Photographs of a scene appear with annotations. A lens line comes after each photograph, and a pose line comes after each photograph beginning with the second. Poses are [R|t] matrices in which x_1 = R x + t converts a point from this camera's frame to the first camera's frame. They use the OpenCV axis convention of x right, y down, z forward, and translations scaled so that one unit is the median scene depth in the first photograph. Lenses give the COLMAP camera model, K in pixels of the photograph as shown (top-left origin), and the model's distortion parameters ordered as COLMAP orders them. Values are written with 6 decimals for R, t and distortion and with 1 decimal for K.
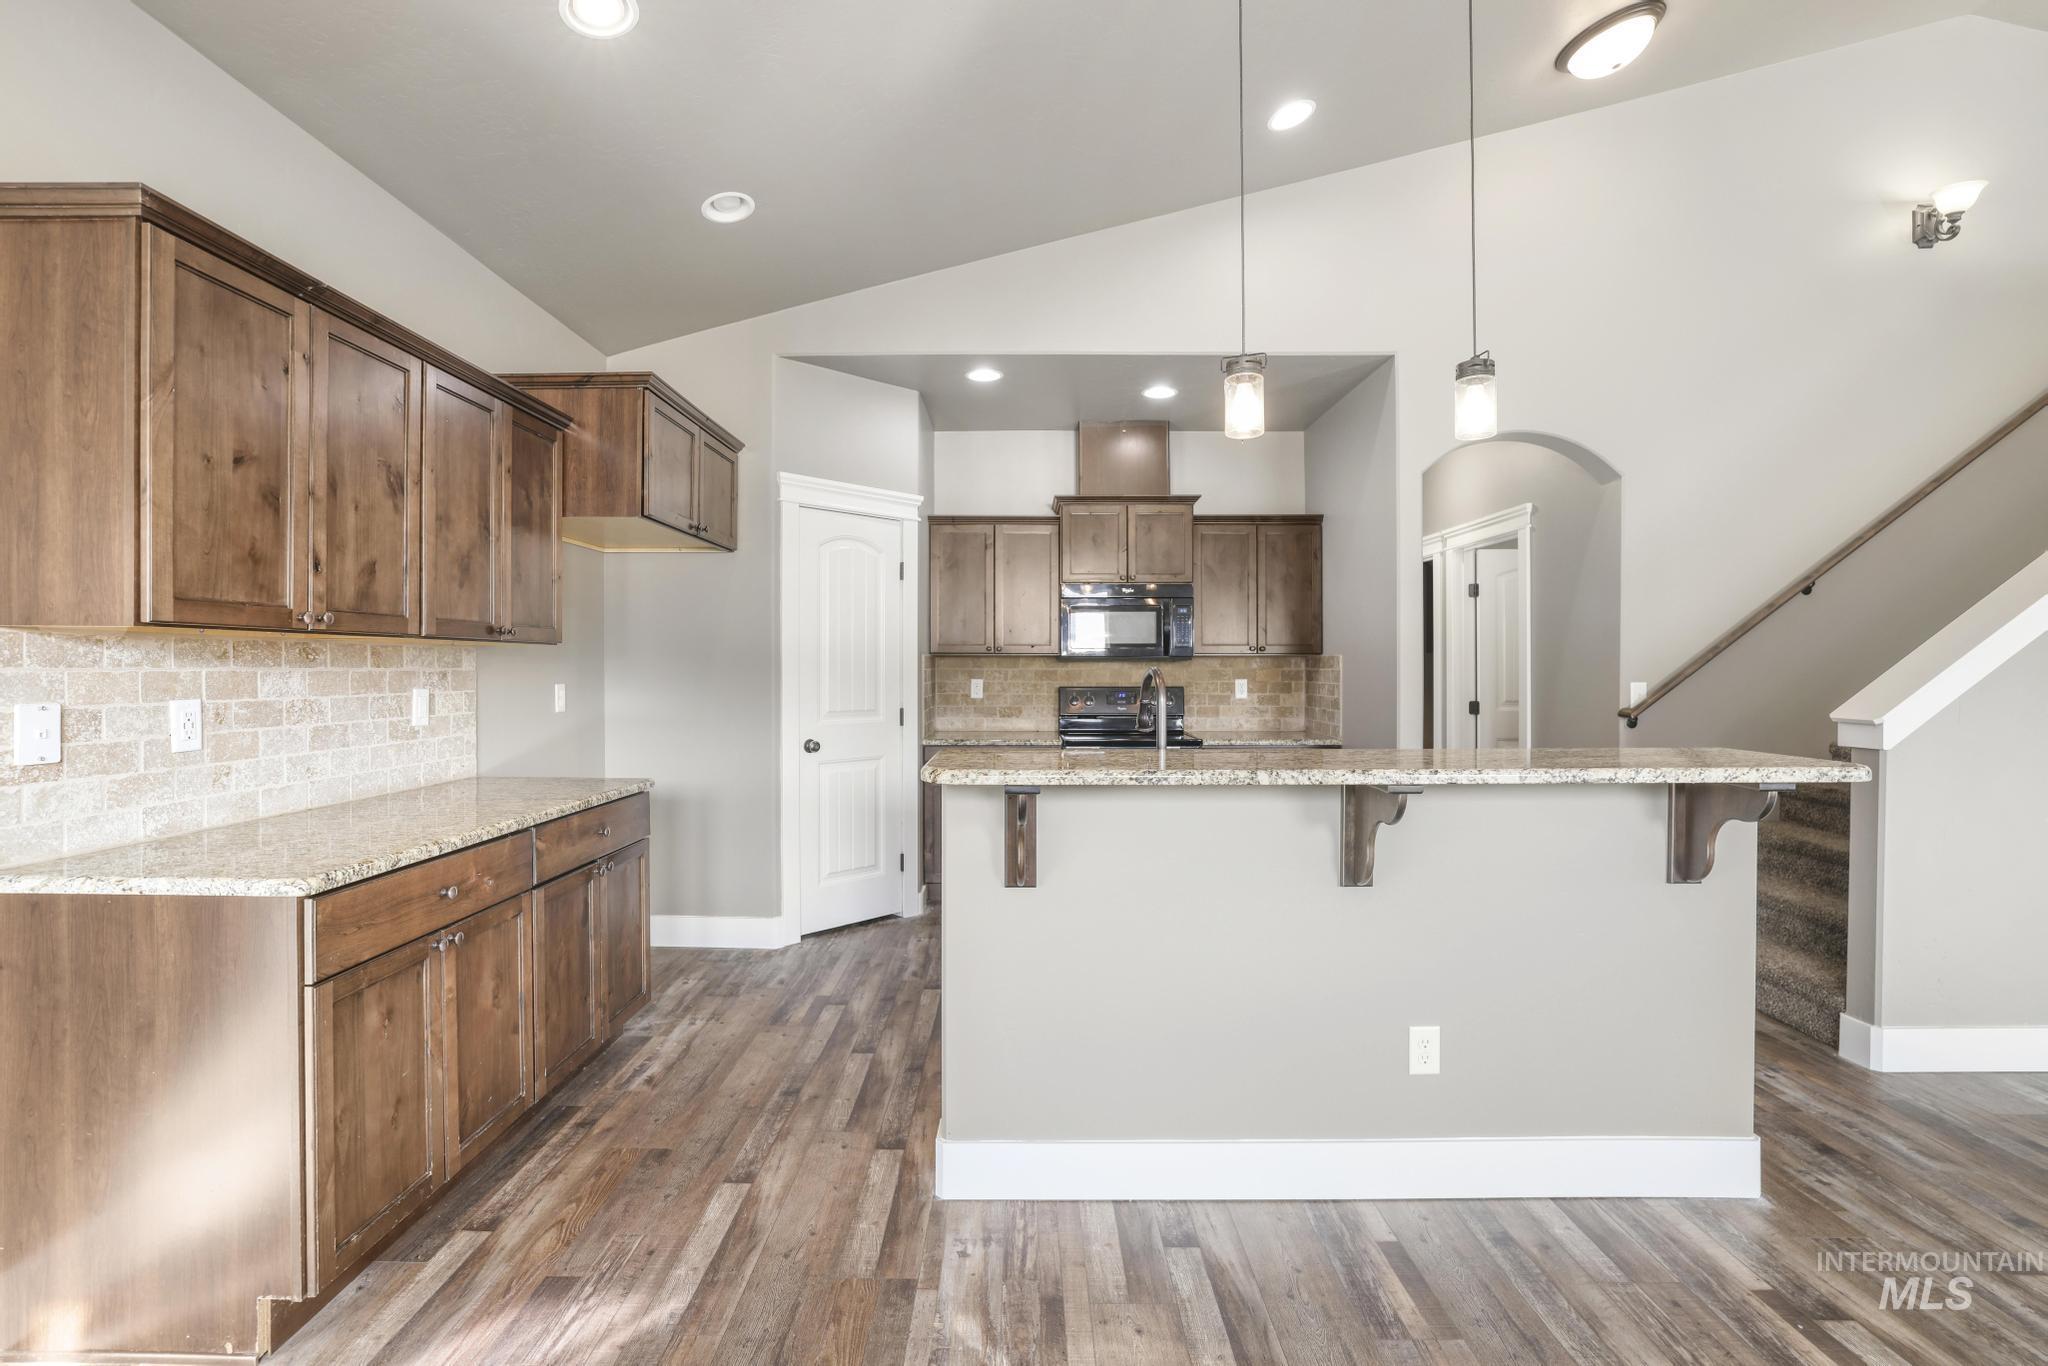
lens RADIAL K [[897.0, 0, 1024.5], [0, 897.0, 677.5], [0, 0, 1]] dist [-0.038047, 0.011325]
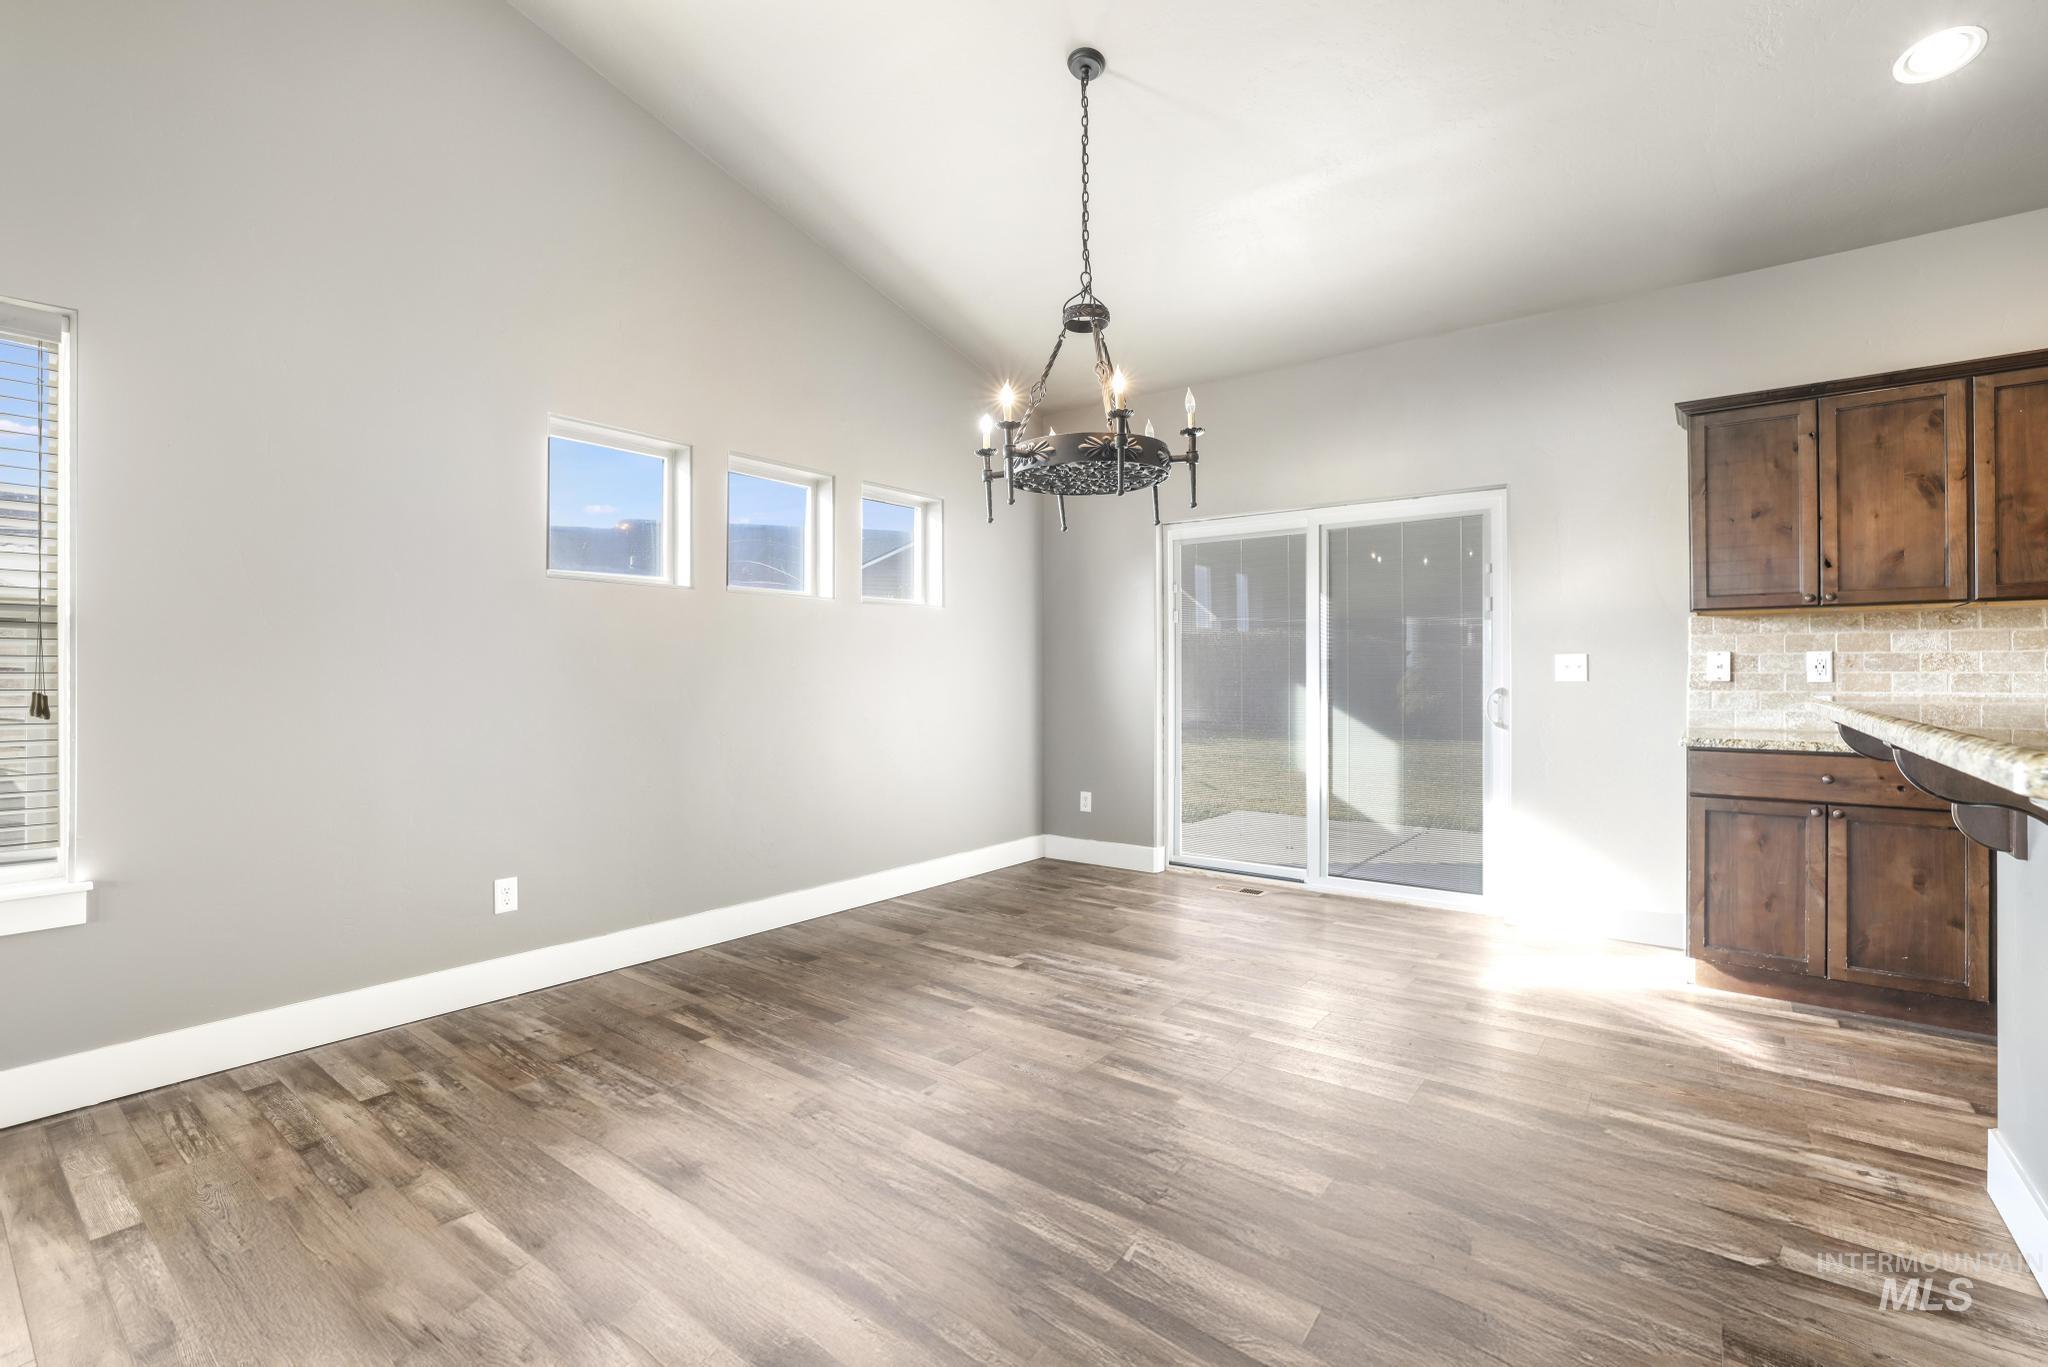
lens RADIAL K [[897.0, 0, 1031.8], [0, 897.0, 669.8], [0, 0, 1]] dist [-0.038047, 0.011325]
pose [[-0.590903, 0.001228, -0.806741, 1.099010], [-0.003412, 0.999986, 0.004021, 0.051236], [0.806735, 0.005129, -0.590891, 0.671877]]
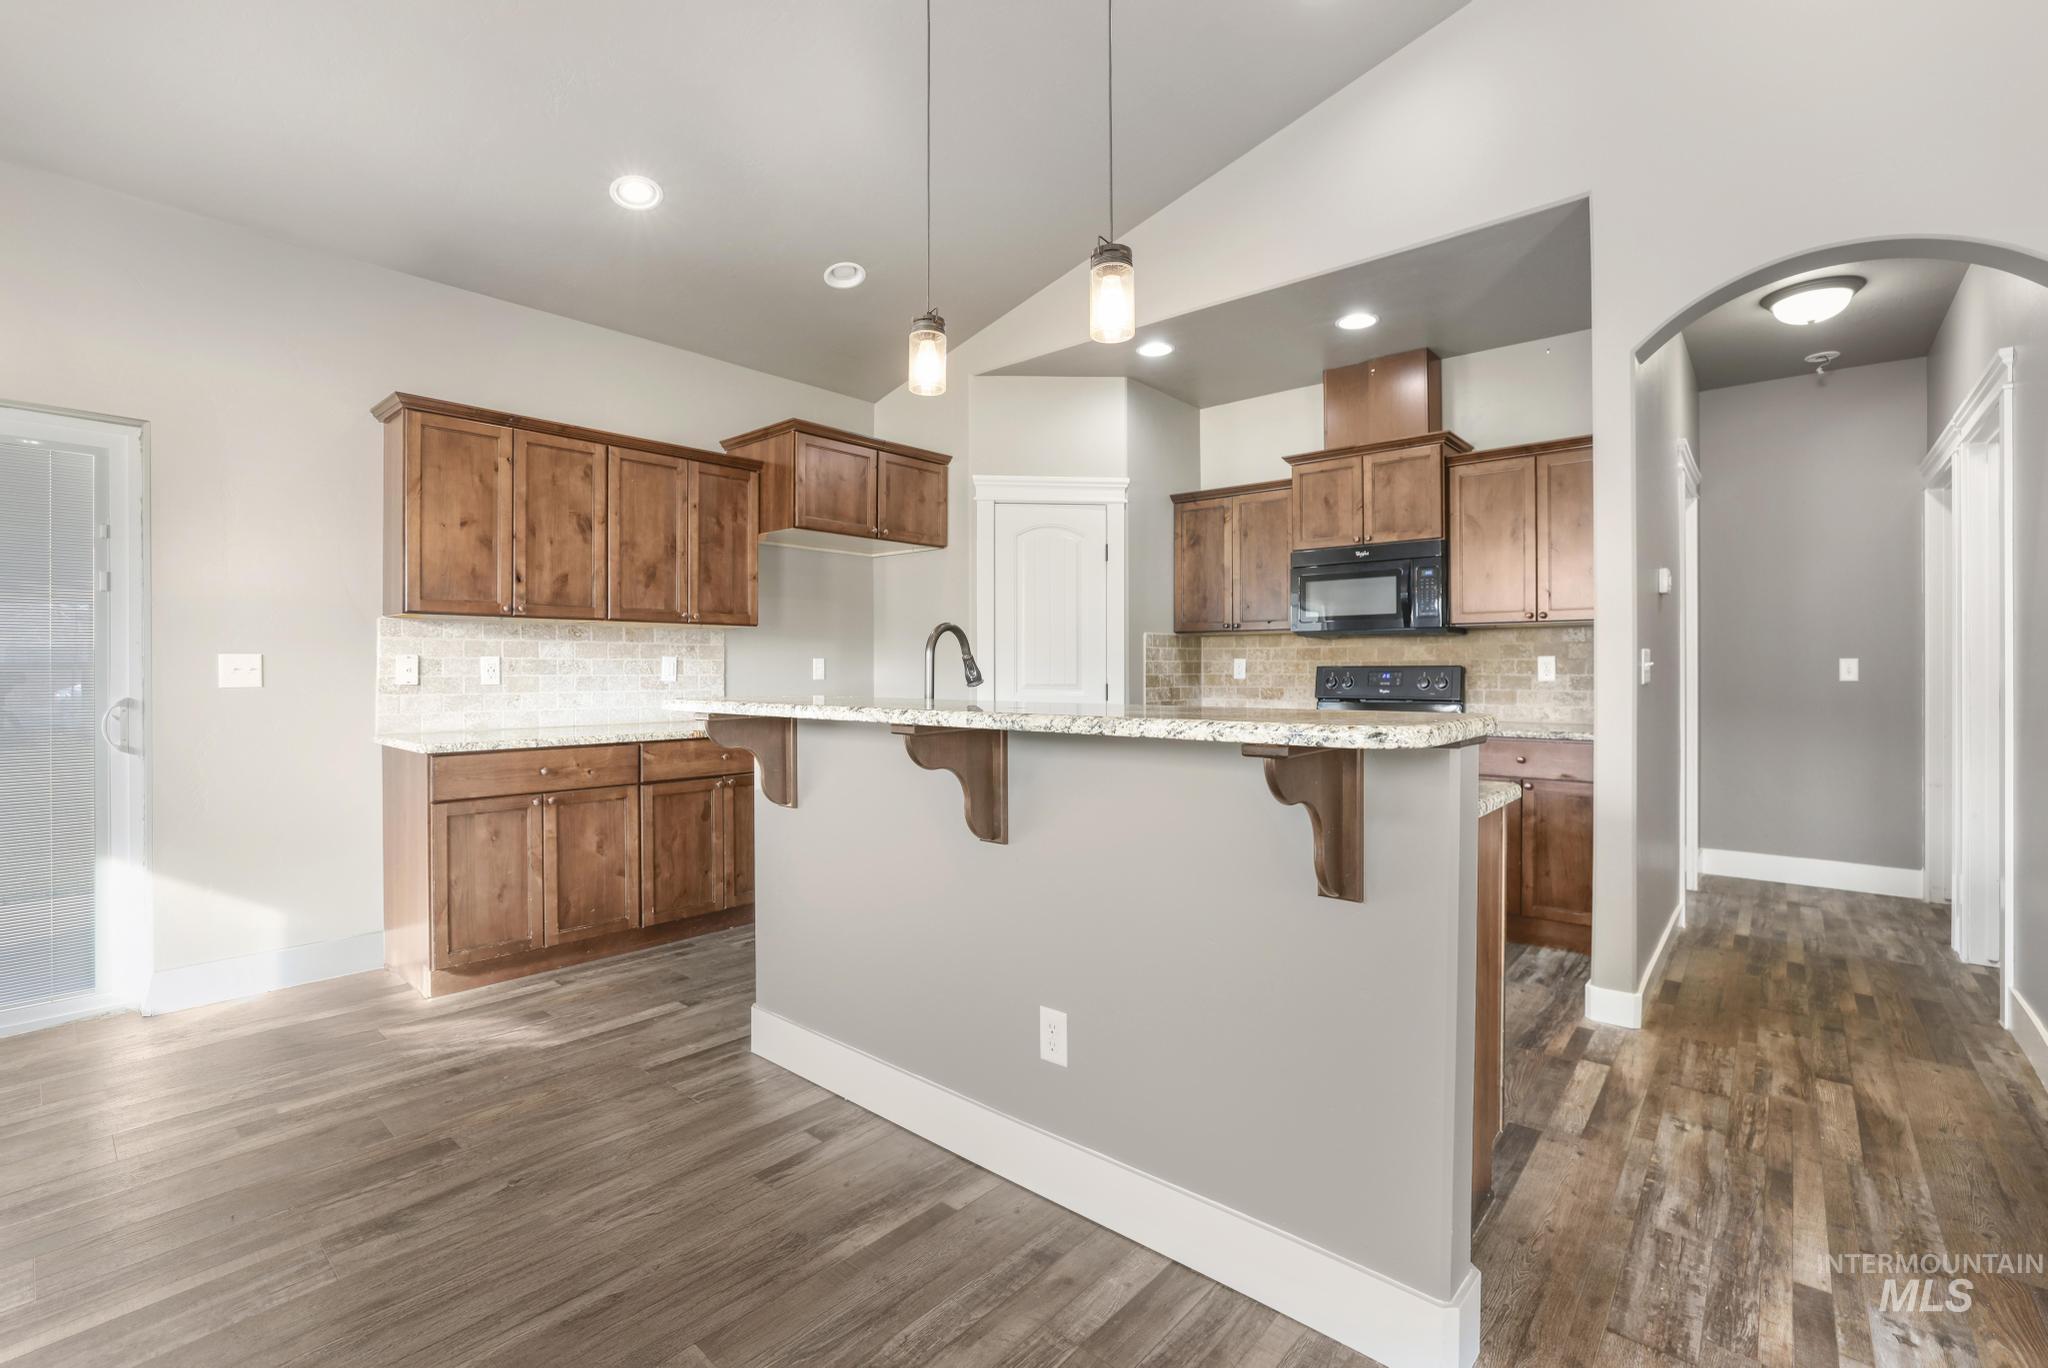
lens RADIAL K [[897.0, 0, 986.6], [0, 897.0, 676.3], [0, 0, 1]] dist [-0.038047, 0.011325]
pose [[0.754446, 0.005652, -0.656337, 0.897575], [-0.006090, 0.999980, 0.001612, 0.049658], [0.656333, 0.002781, 0.754466, 0.245143]]
